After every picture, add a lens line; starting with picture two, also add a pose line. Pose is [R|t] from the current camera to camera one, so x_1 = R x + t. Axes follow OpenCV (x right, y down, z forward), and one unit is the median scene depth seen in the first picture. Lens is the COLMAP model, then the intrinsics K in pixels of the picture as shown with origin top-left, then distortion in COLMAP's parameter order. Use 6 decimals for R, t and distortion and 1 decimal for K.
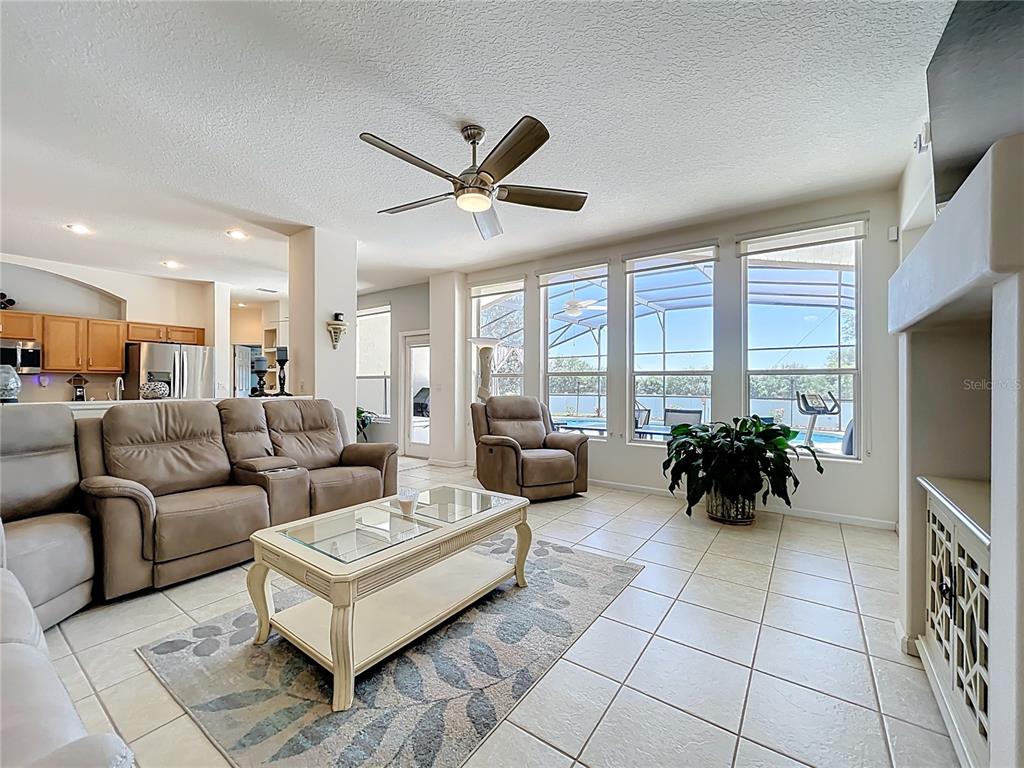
lens RADIAL K [[422.6, 0, 515.4], [0, 422.6, 381.9], [0, 0, 1]] dist [-0.004242, -0.000342]
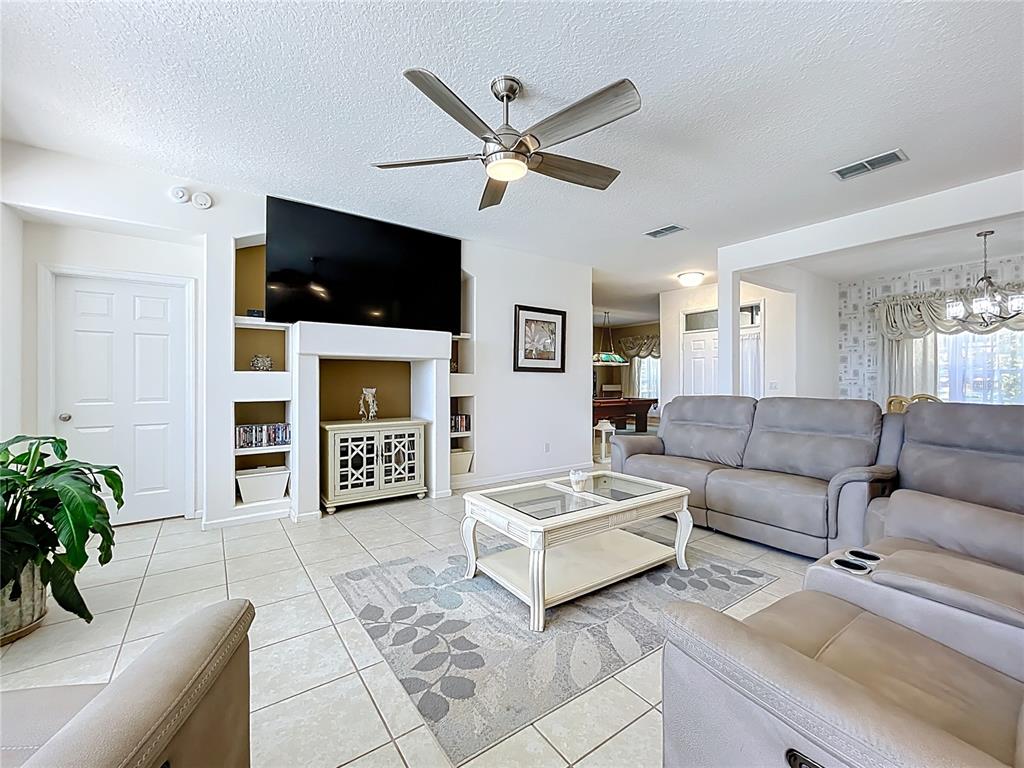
lens RADIAL K [[422.6, 0, 511.5], [0, 422.6, 384.0], [0, 0, 1]] dist [-0.004242, -0.000342]
pose [[-0.943865, 0.002749, 0.330319, -0.322218], [0.003566, 0.999992, 0.001868, 0.005920], [-0.330312, 0.002941, -0.943867, 1.472584]]
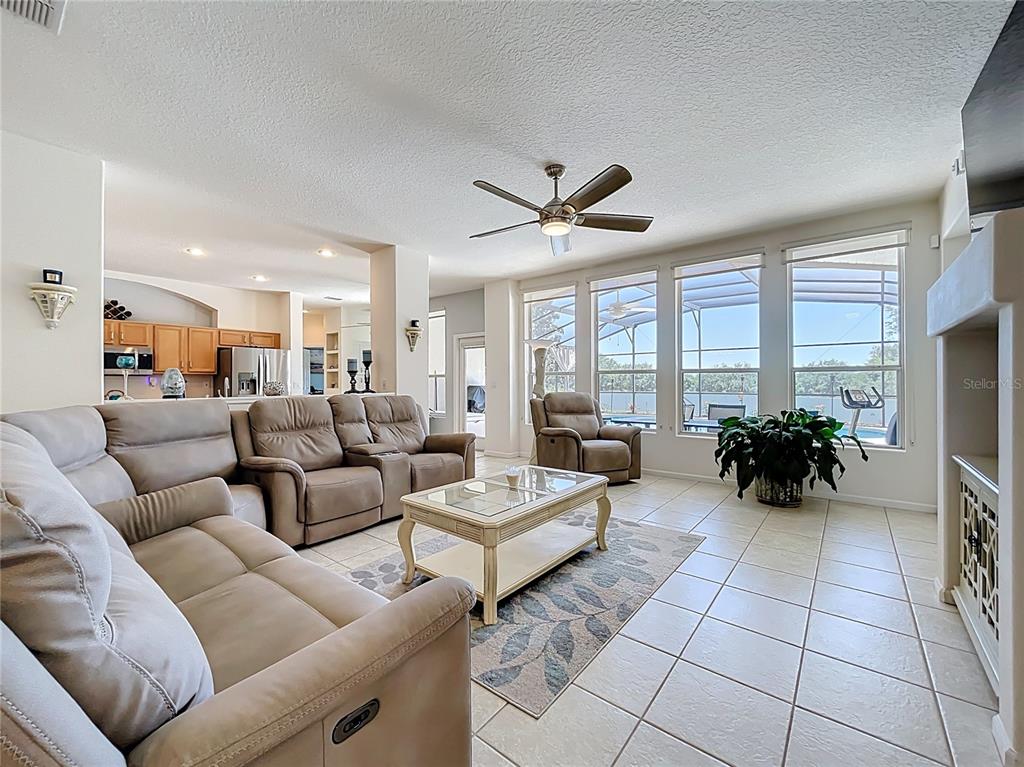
lens RADIAL K [[422.6, 0, 504.8], [0, 422.6, 380.7], [0, 0, 1]] dist [-0.004242, -0.000342]
pose [[0.997124, -0.005768, -0.075569, -0.129057], [0.005891, 0.999982, 0.001402, 0.000903], [0.075559, -0.001843, 0.997140, -0.165242]]
